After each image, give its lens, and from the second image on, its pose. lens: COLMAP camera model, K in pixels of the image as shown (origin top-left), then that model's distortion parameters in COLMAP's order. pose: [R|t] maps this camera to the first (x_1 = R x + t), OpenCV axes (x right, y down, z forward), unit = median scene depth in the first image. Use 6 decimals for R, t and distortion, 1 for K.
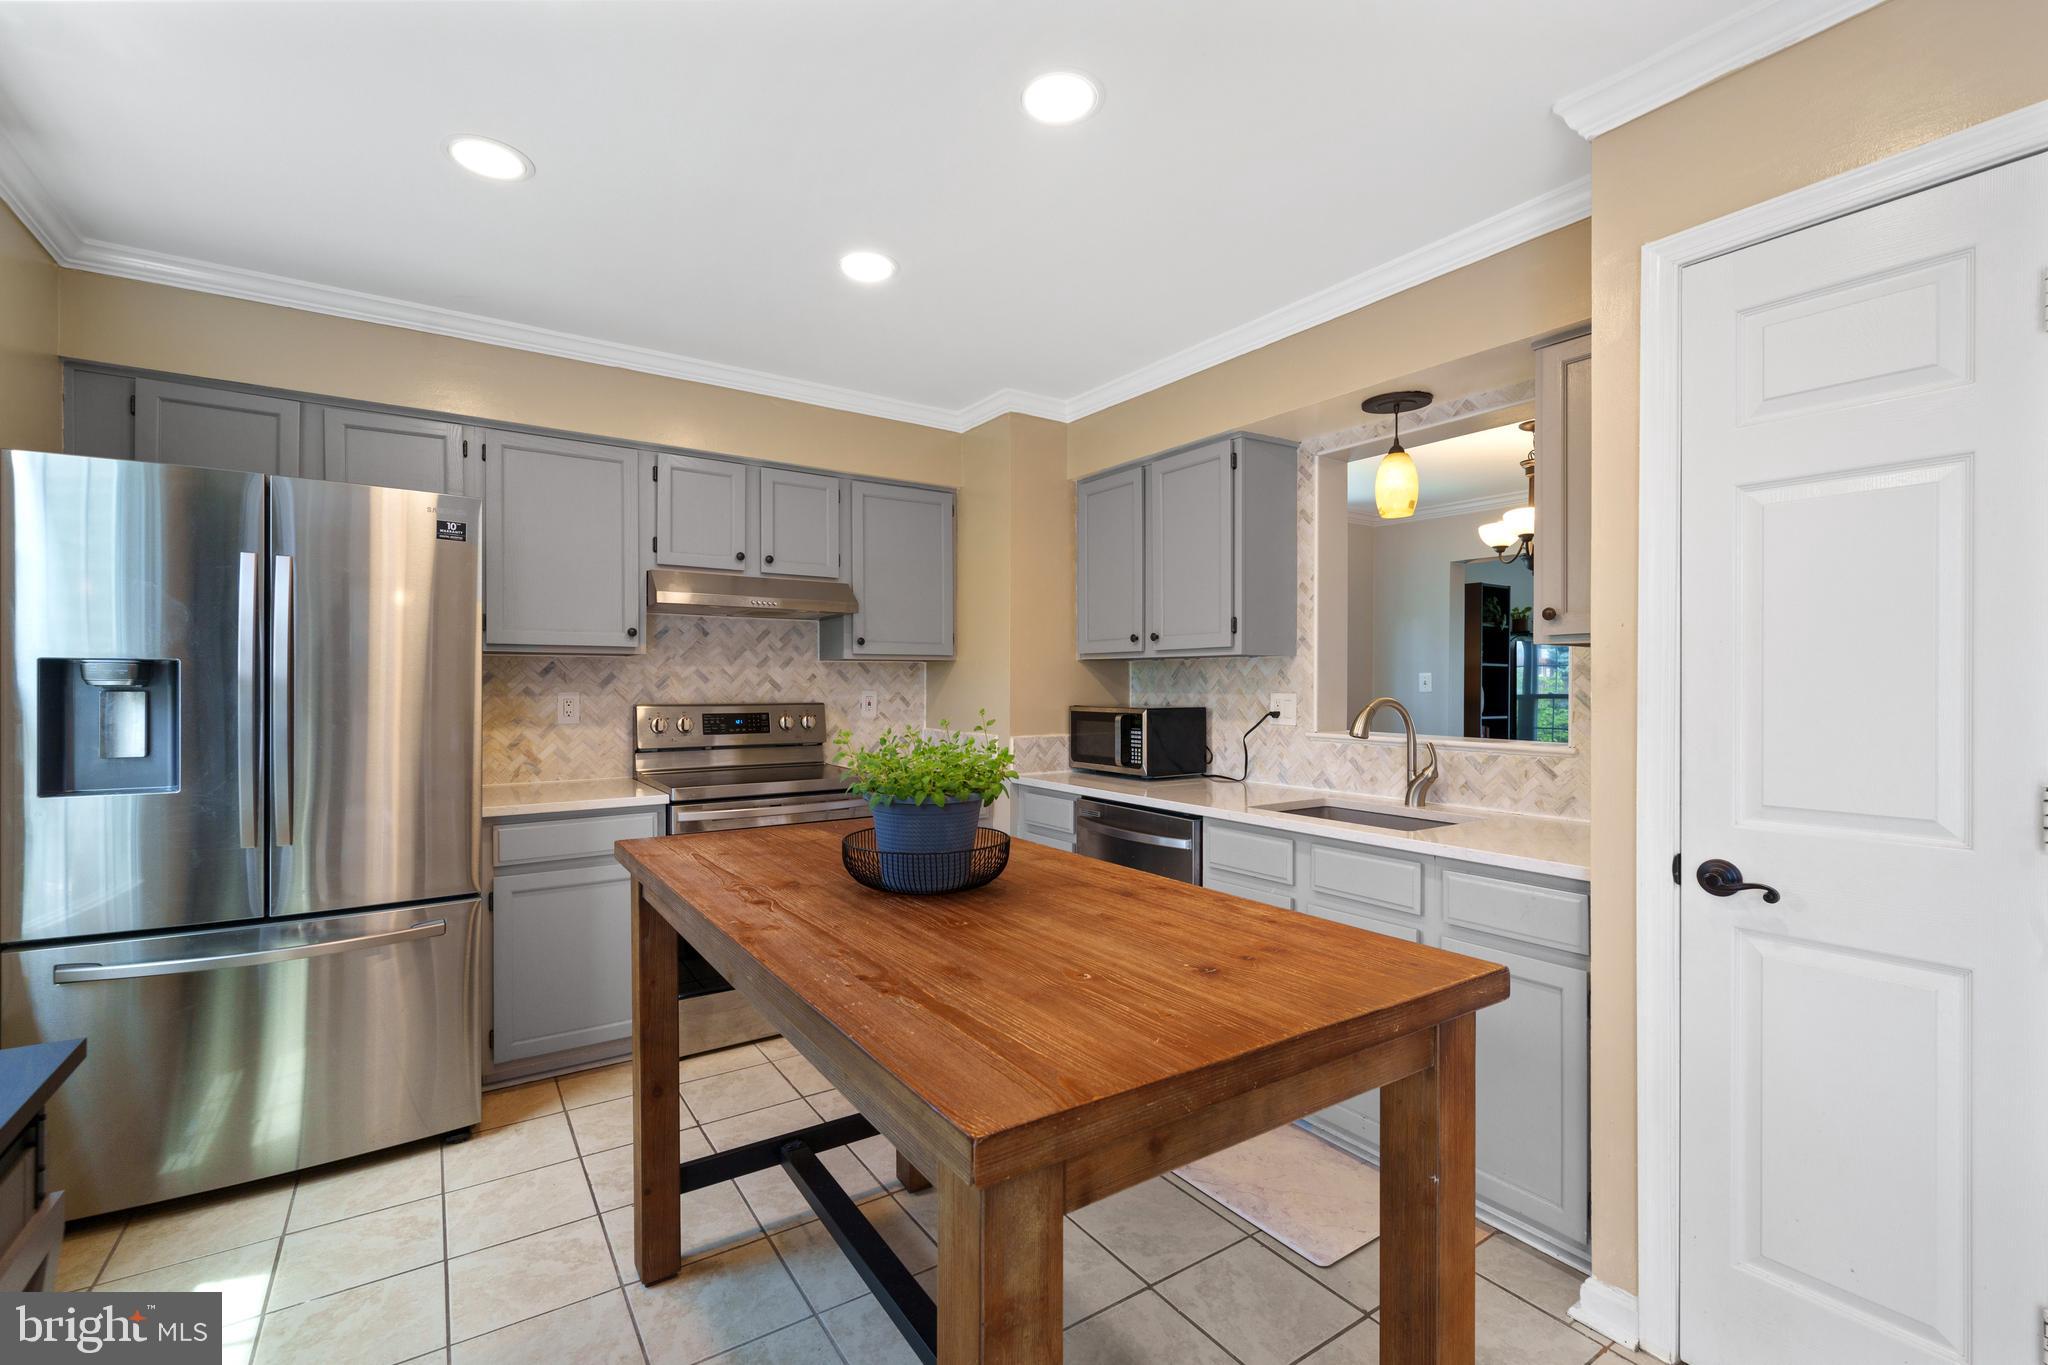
lens RADIAL K [[891.0, 0, 1034.8], [0, 891.0, 685.8], [0, 0, 1]] dist [-0.004726, 0.001233]
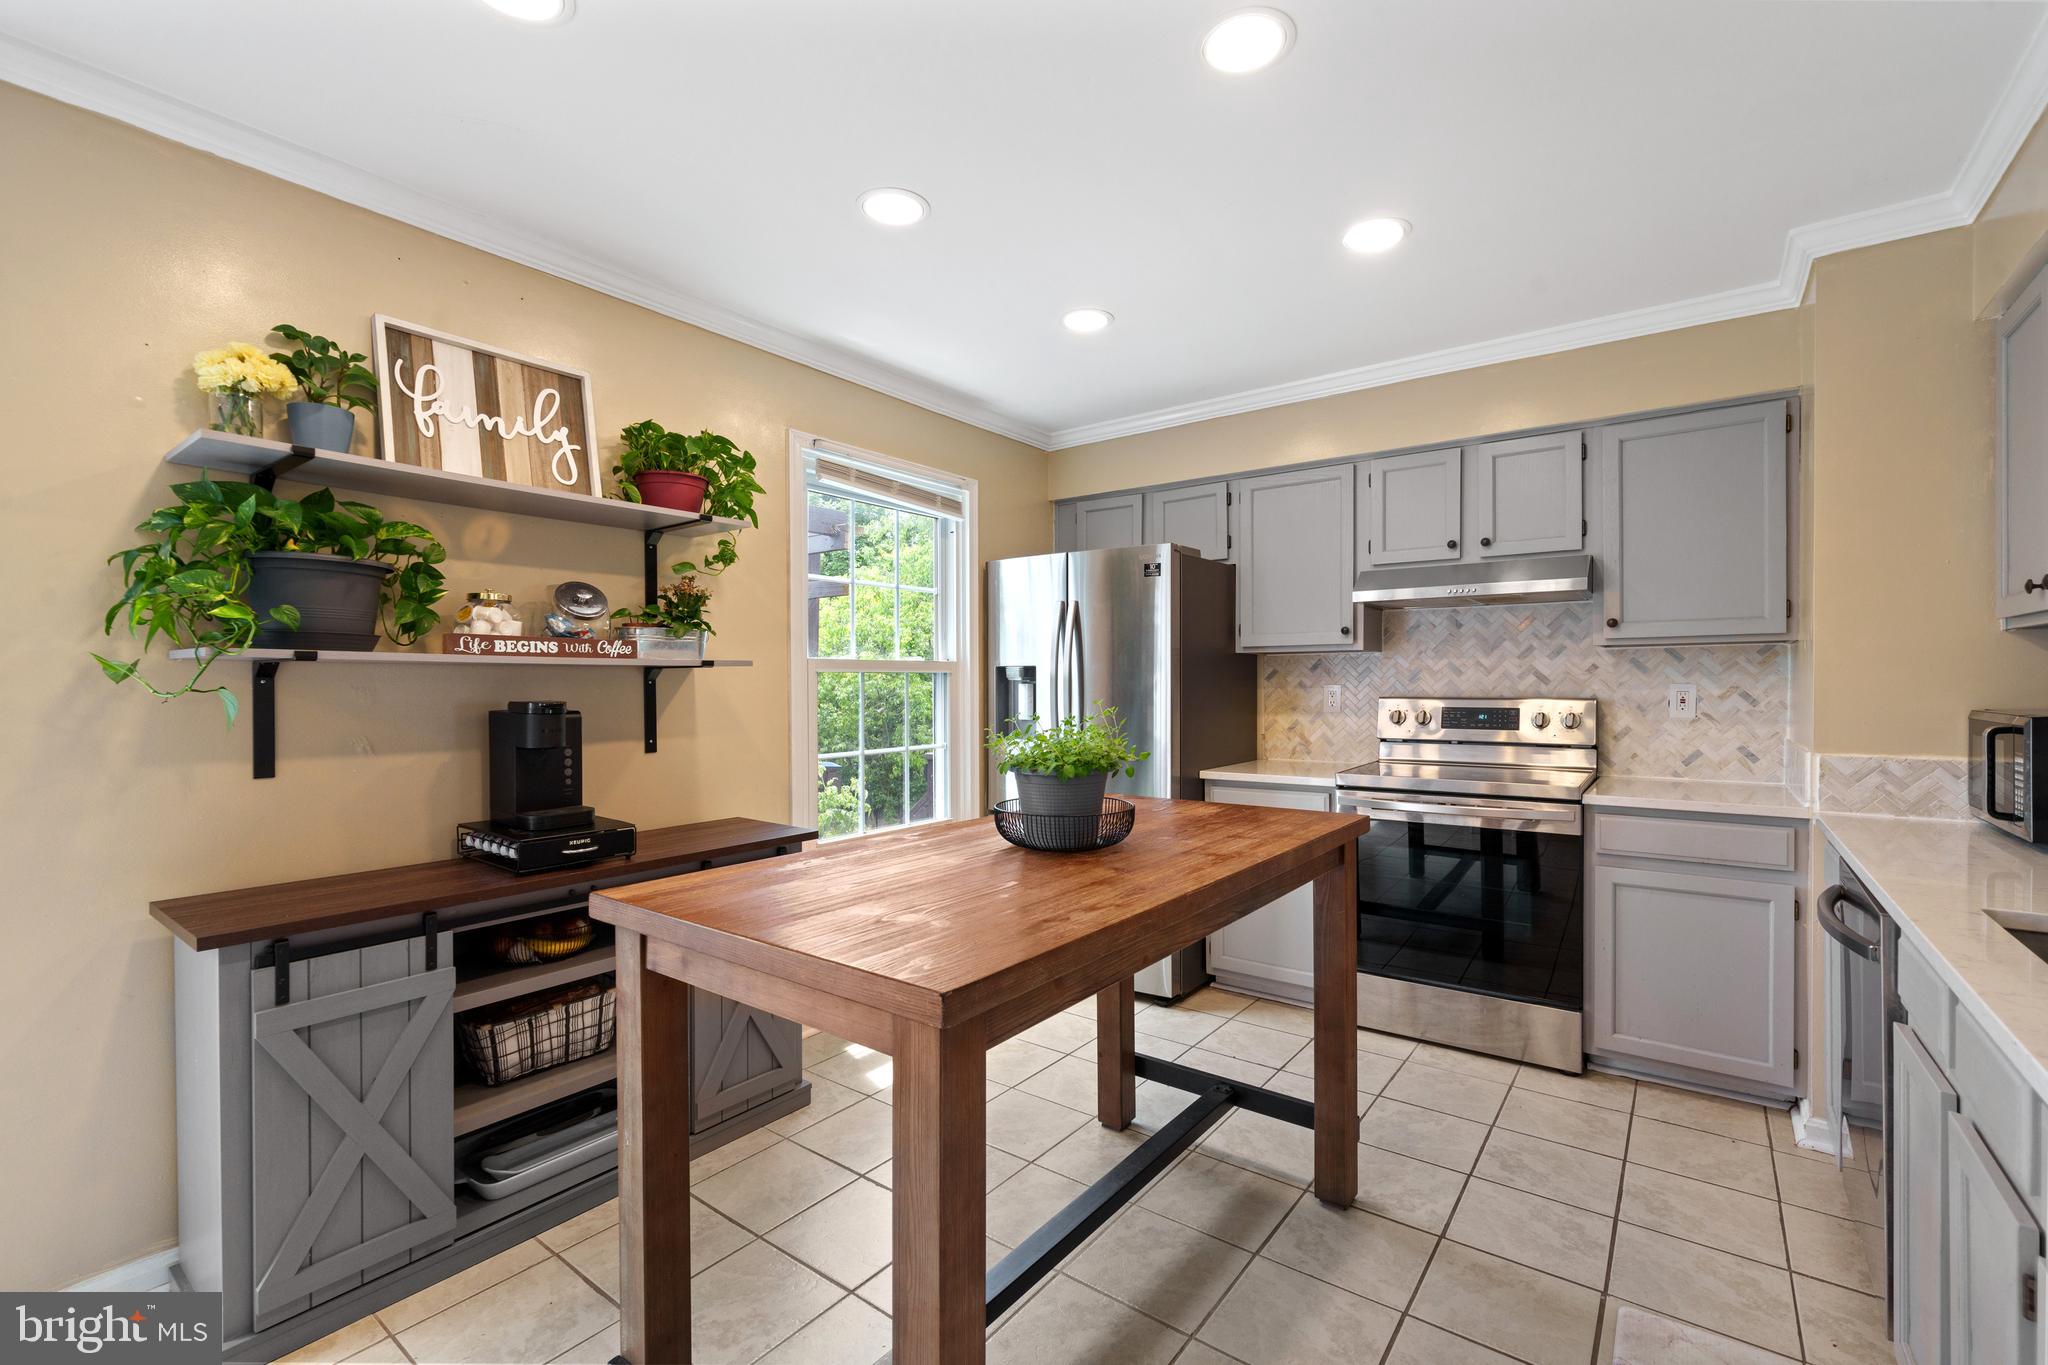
lens RADIAL K [[891.0, 0, 1018.7], [0, 891.0, 685.6], [0, 0, 1]] dist [-0.004726, 0.001233]
pose [[0.312592, 0.001508, -0.949886, 0.429549], [0.003517, 0.999990, 0.002745, 0.003275], [0.949881, -0.004199, 0.312583, 0.247960]]
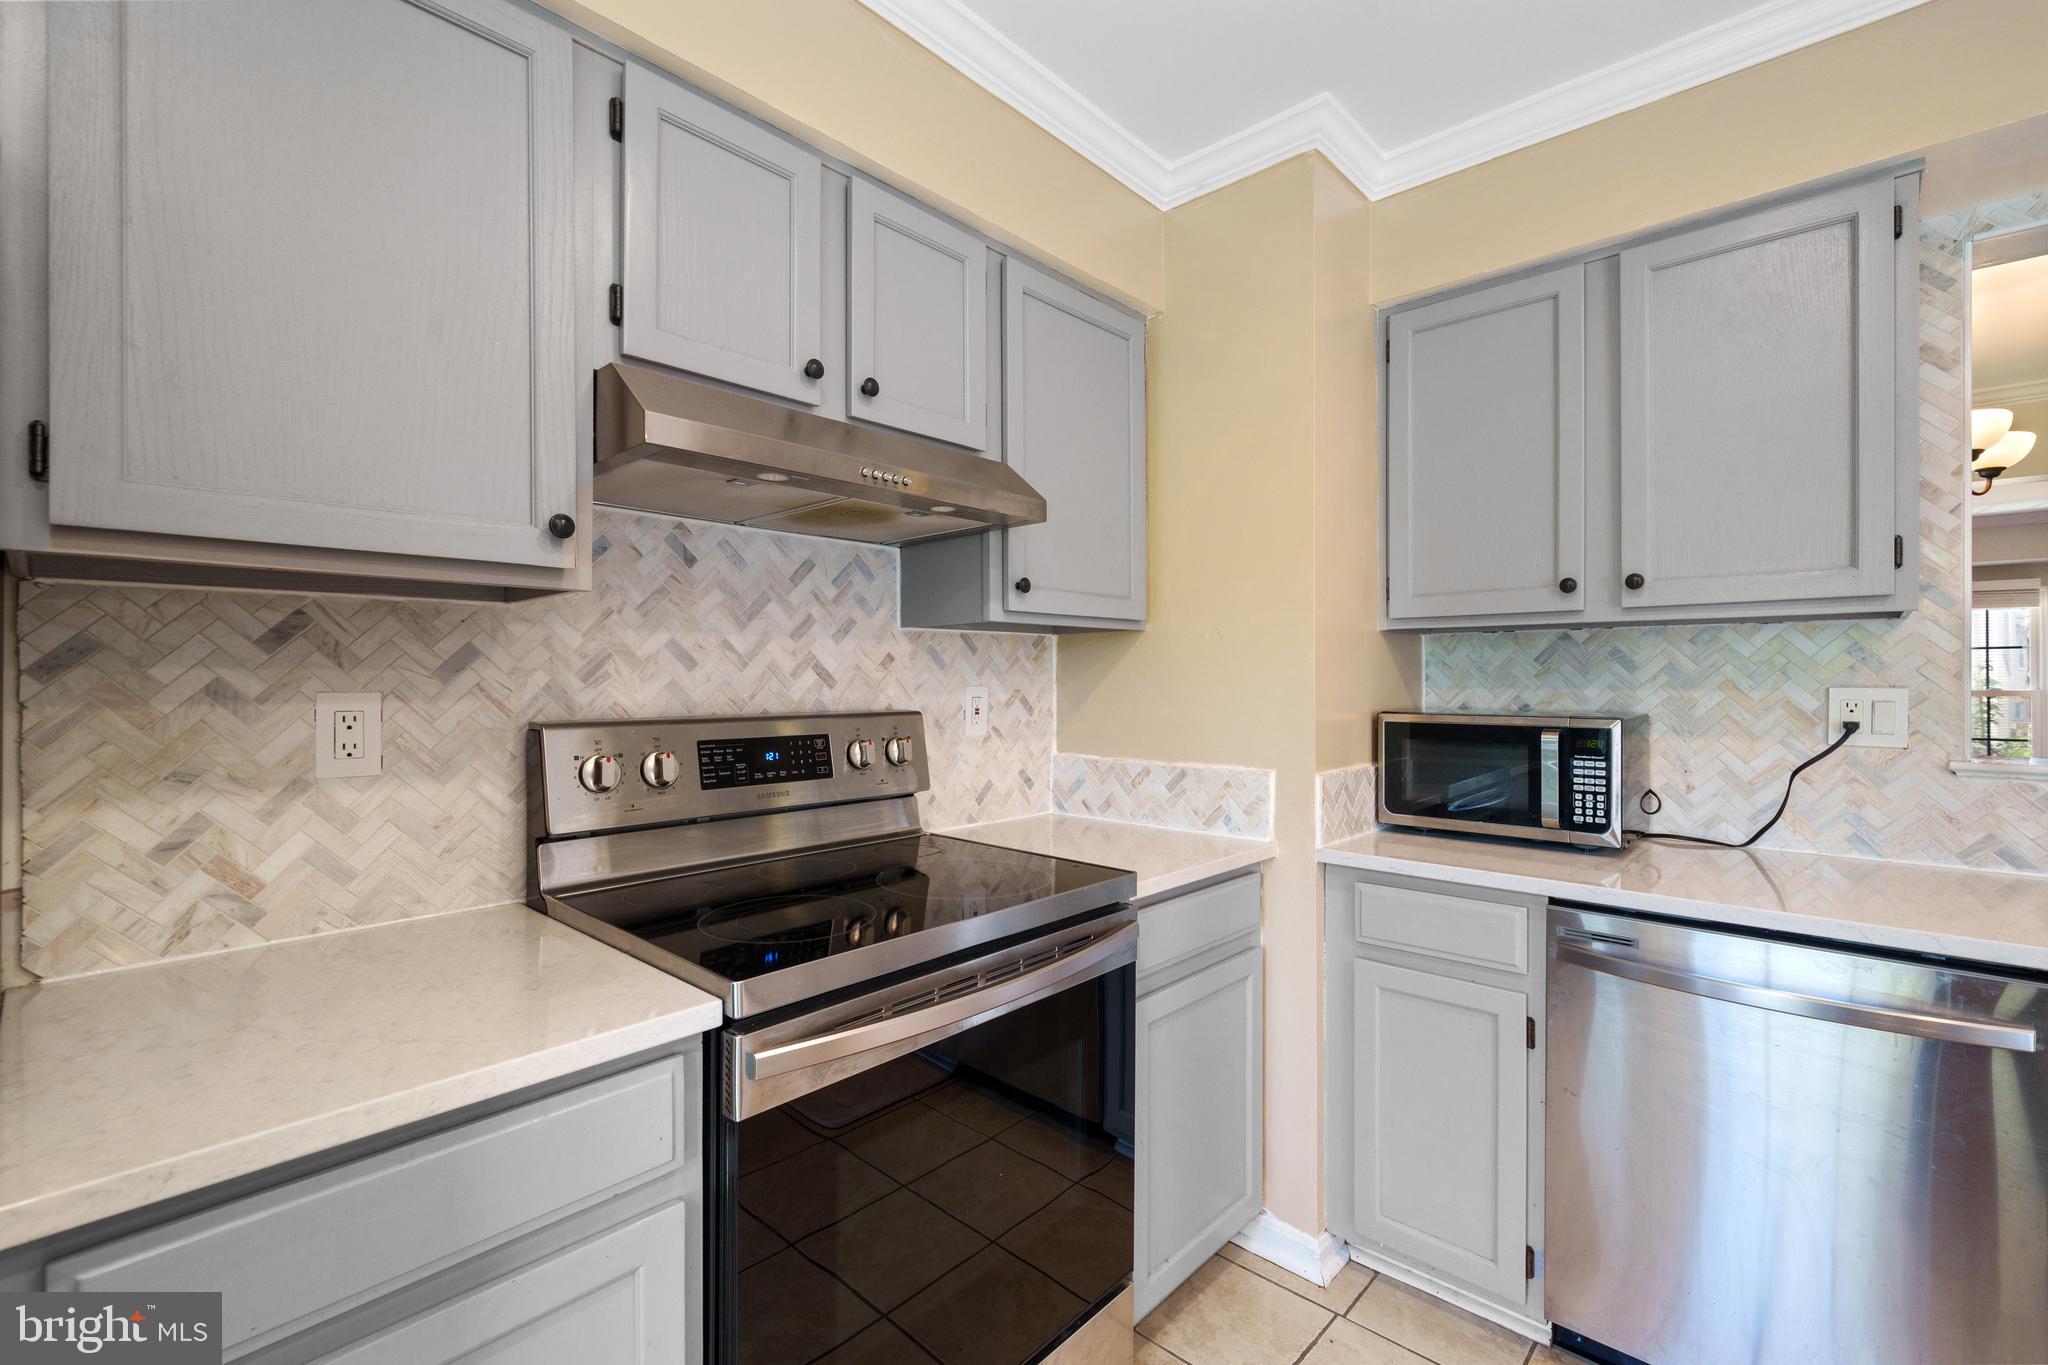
lens RADIAL K [[891.0, 0, 1038.3], [0, 891.0, 677.9], [0, 0, 1]] dist [-0.004726, 0.001233]
pose [[0.974110, -0.001190, 0.226069, -0.316565], [0.002046, 0.999992, -0.003550, 0.002817], [-0.226063, 0.003921, 0.974105, 0.554174]]
